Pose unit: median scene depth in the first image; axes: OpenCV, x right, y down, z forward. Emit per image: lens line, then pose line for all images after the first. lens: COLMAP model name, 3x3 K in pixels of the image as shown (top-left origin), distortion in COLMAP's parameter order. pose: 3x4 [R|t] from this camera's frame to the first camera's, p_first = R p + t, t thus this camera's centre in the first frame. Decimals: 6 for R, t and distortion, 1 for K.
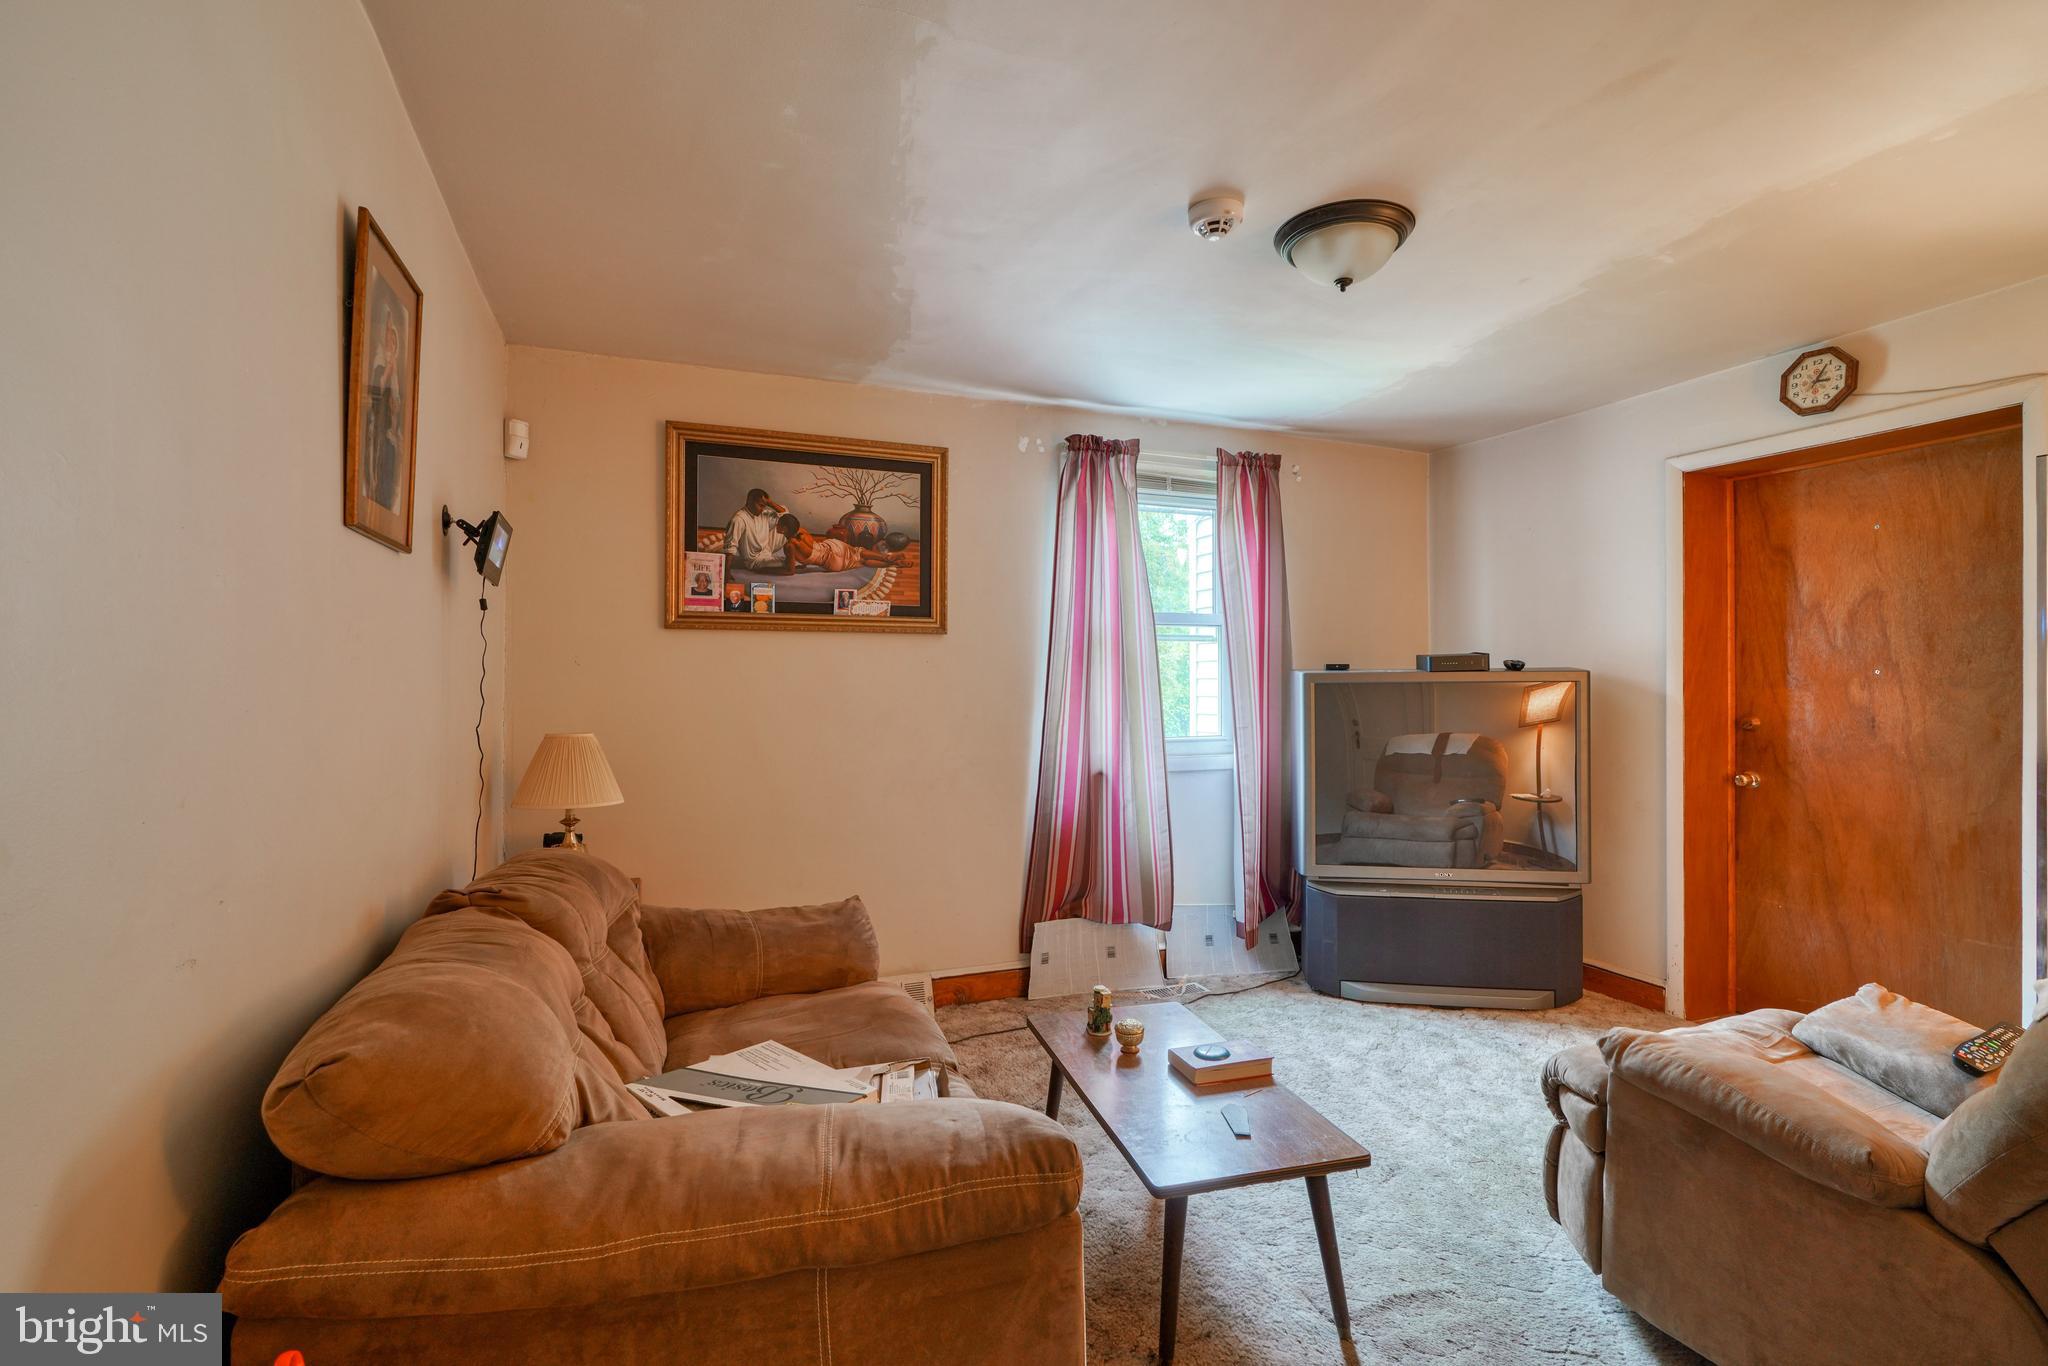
lens RADIAL K [[929.6, 0, 1018.6], [0, 929.6, 676.1], [0, 0, 1]] dist [-0.004086, 0.000764]
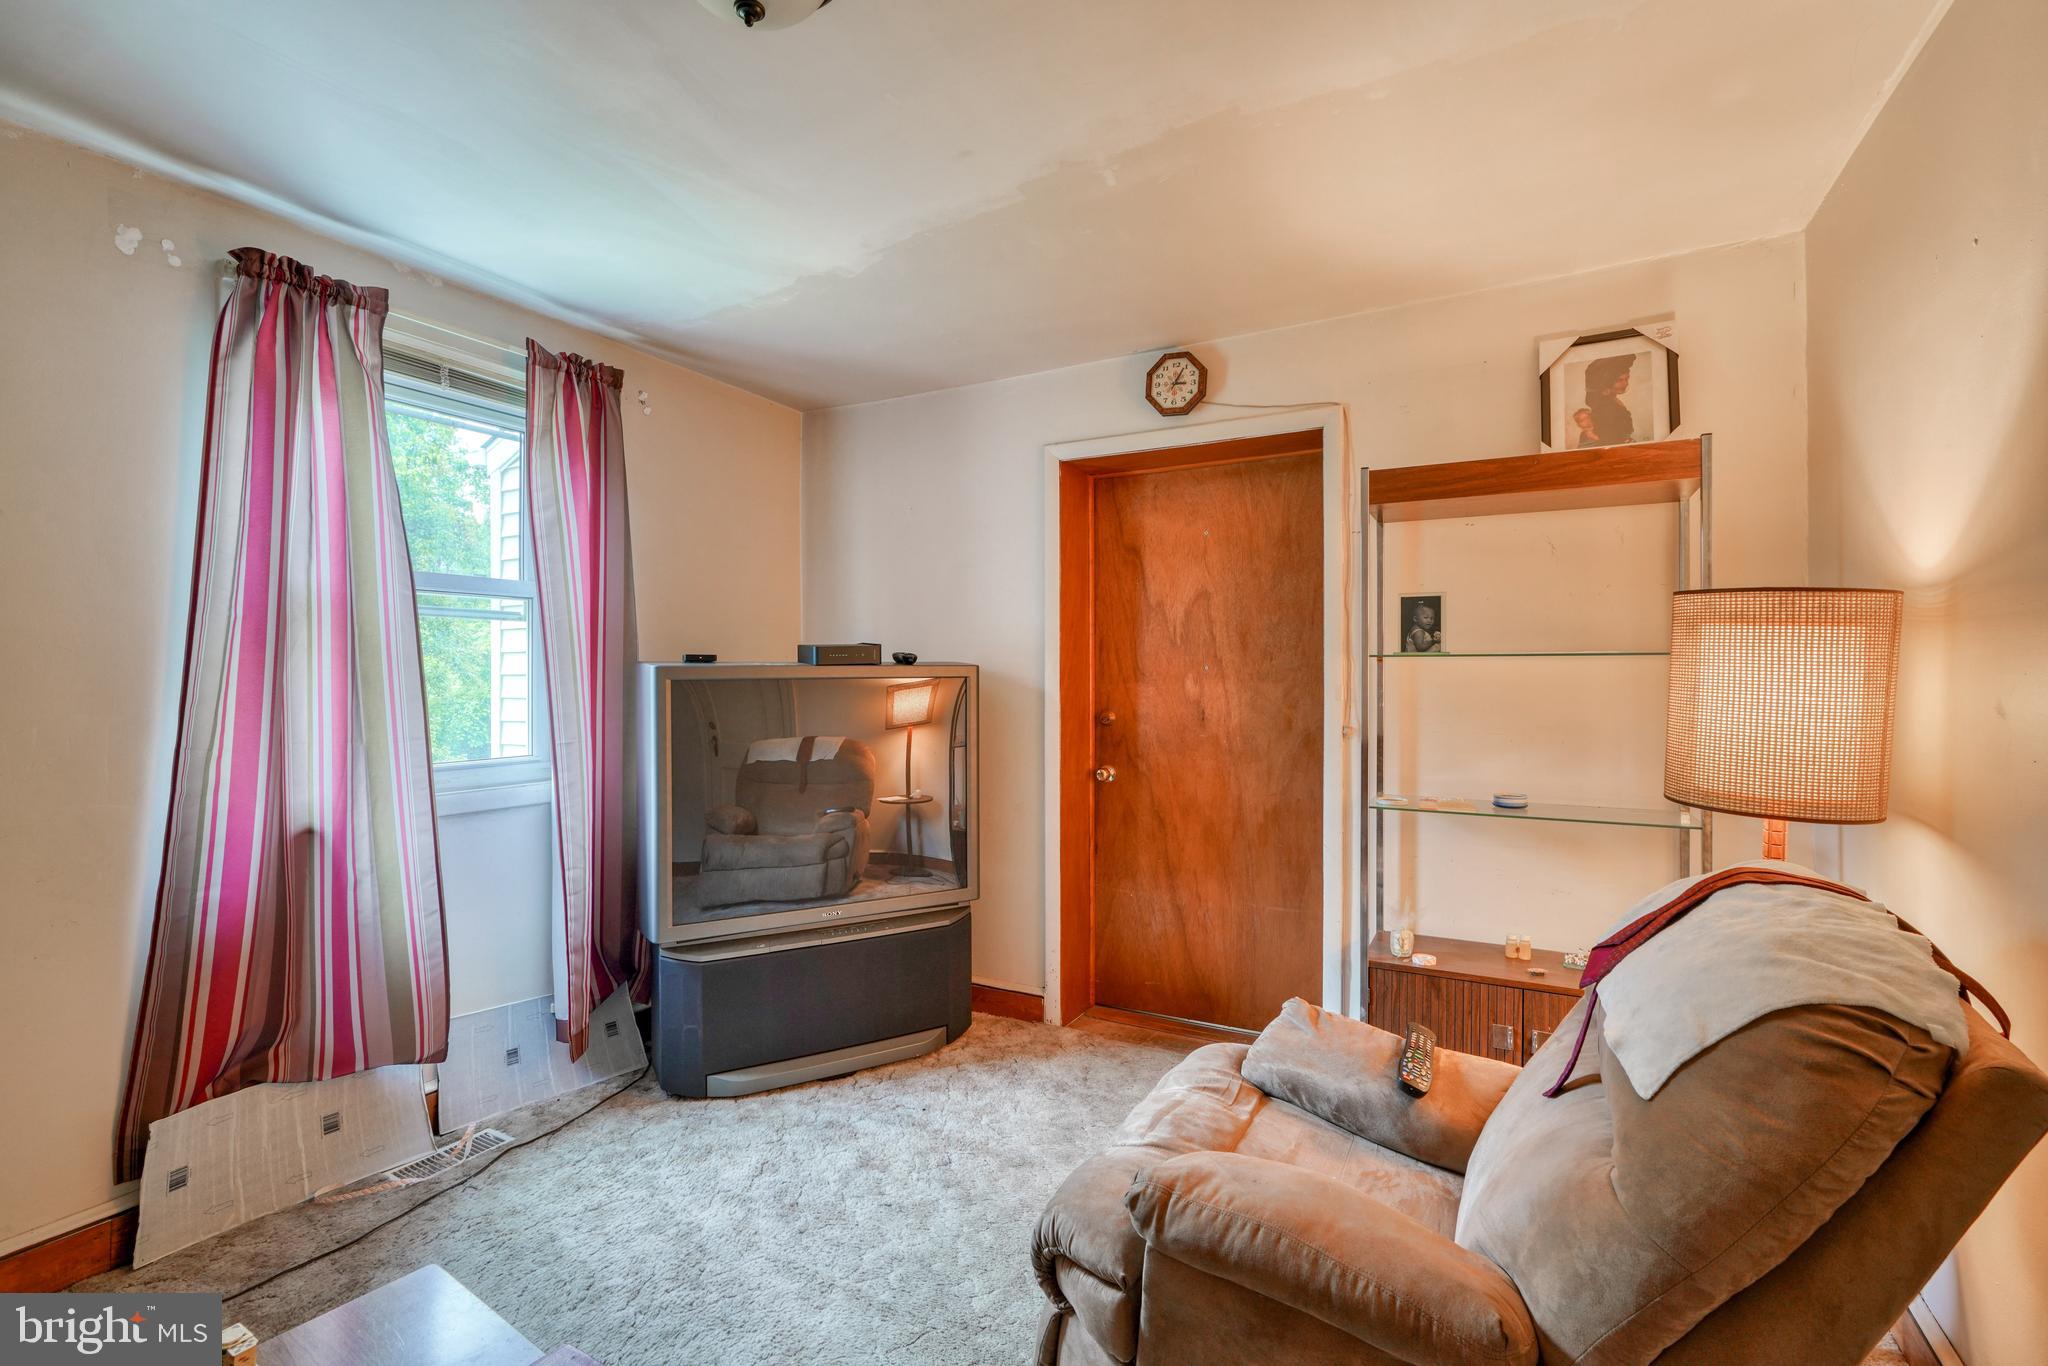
lens RADIAL K [[927.3, 0, 1025.6], [0, 927.3, 673.8], [0, 0, 1]] dist [-0.003345, 0.001196]
pose [[0.767317, 0.001620, 0.641266, 0.063733], [-0.001760, 0.999998, -0.000421, 0.002739], [-0.641266, -0.000806, 0.767318, 0.261648]]
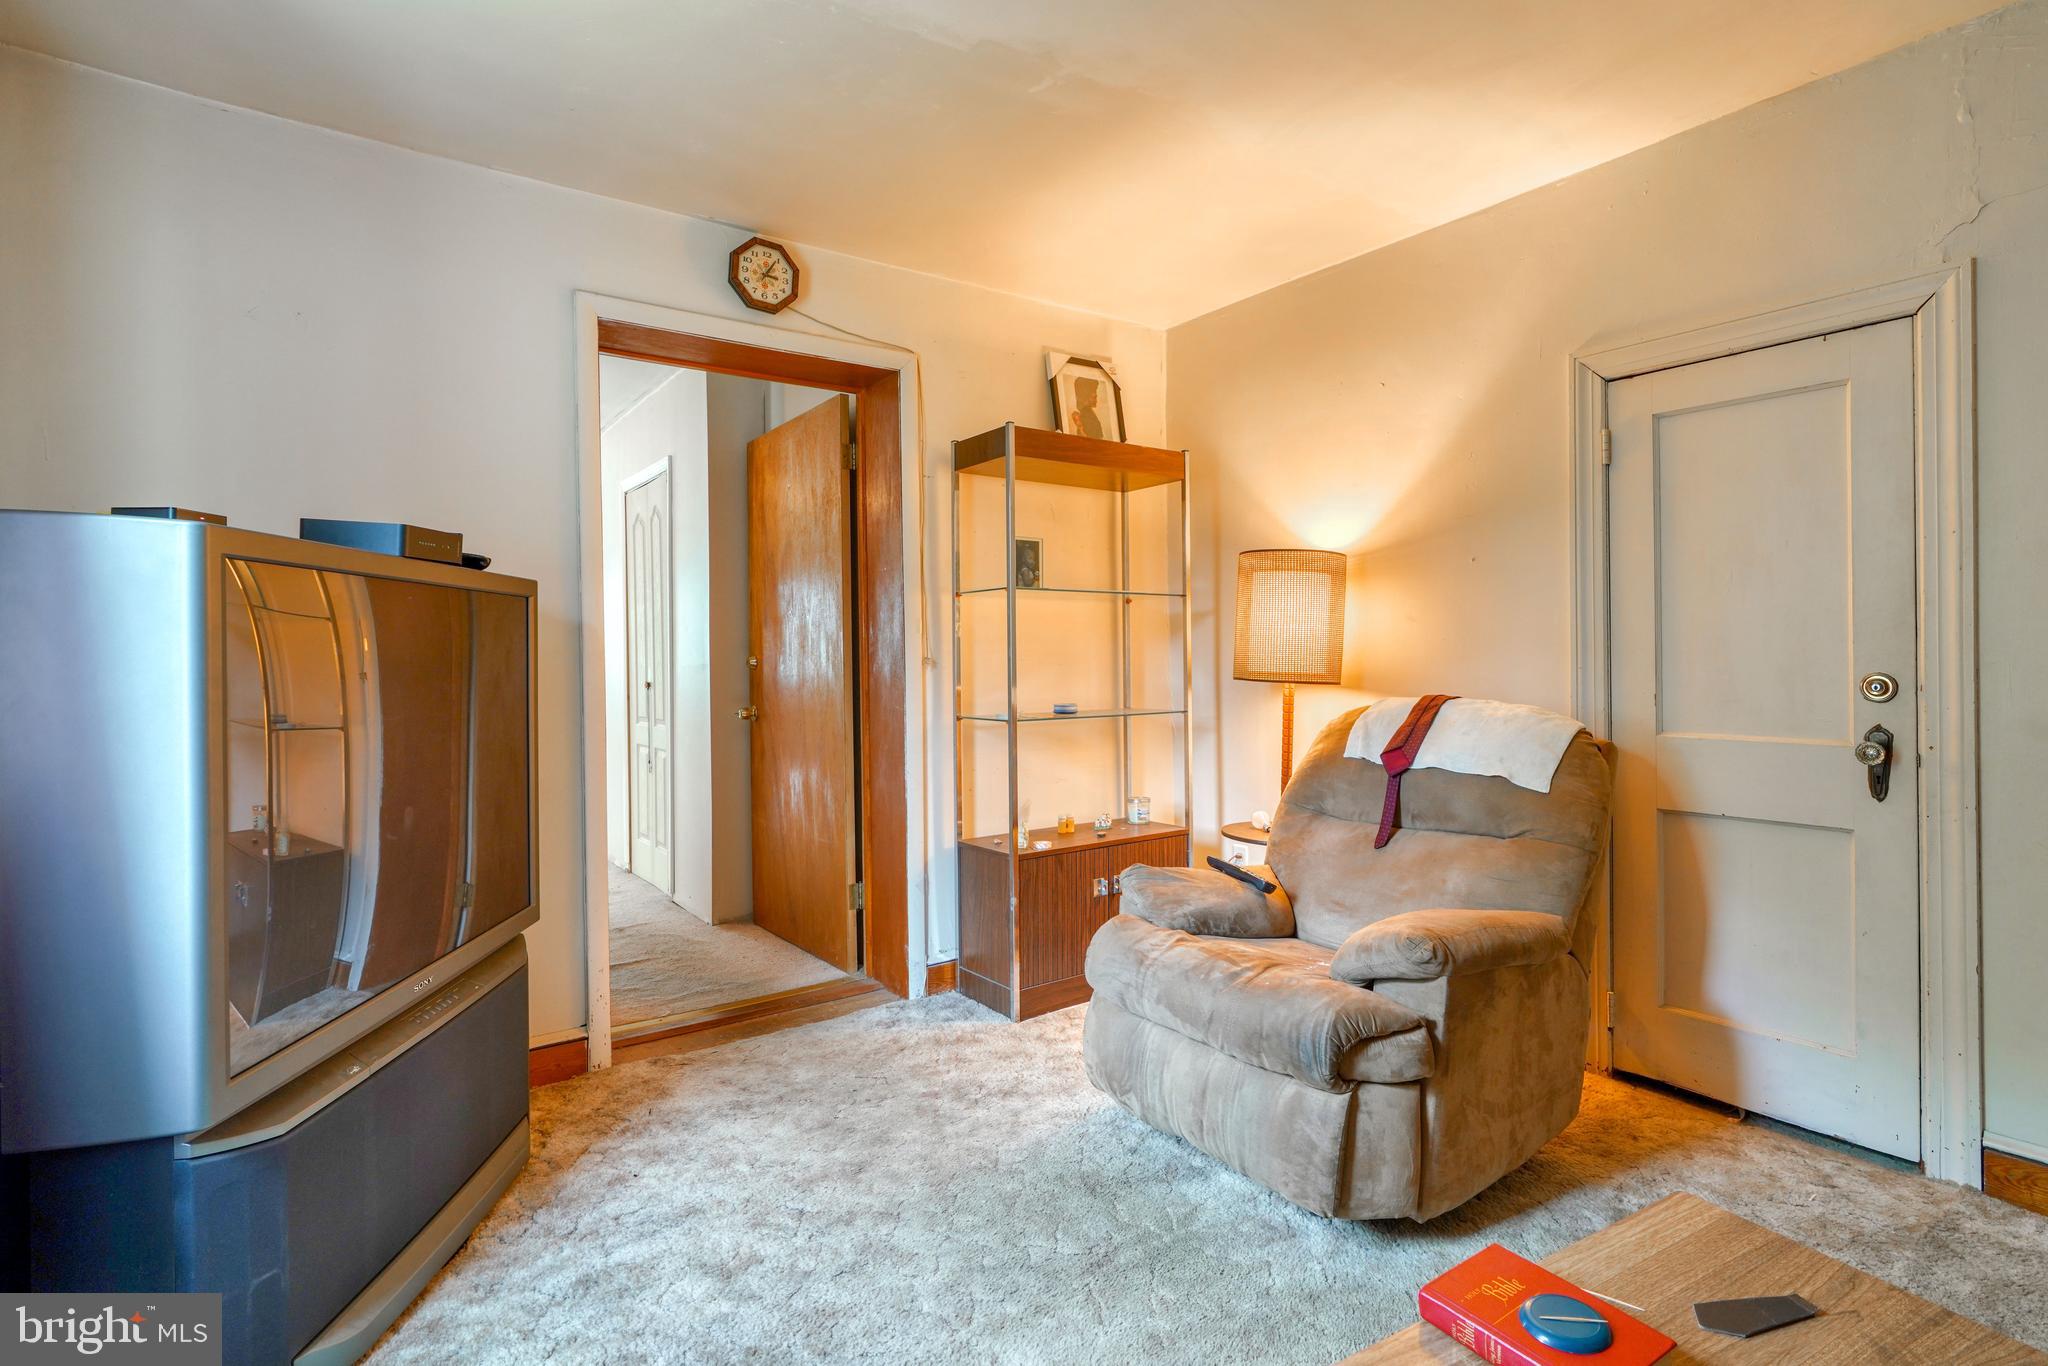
lens RADIAL K [[995.7, 0, 1025.1], [0, 995.7, 655.9], [0, 0, 1]] dist [-0.001366, 0.000022]
pose [[-0.243262, 0.006300, 0.969940, -0.115696], [0.009711, 0.999945, -0.004060, 0.049336], [-0.969912, 0.008431, -0.243310, 0.812491]]
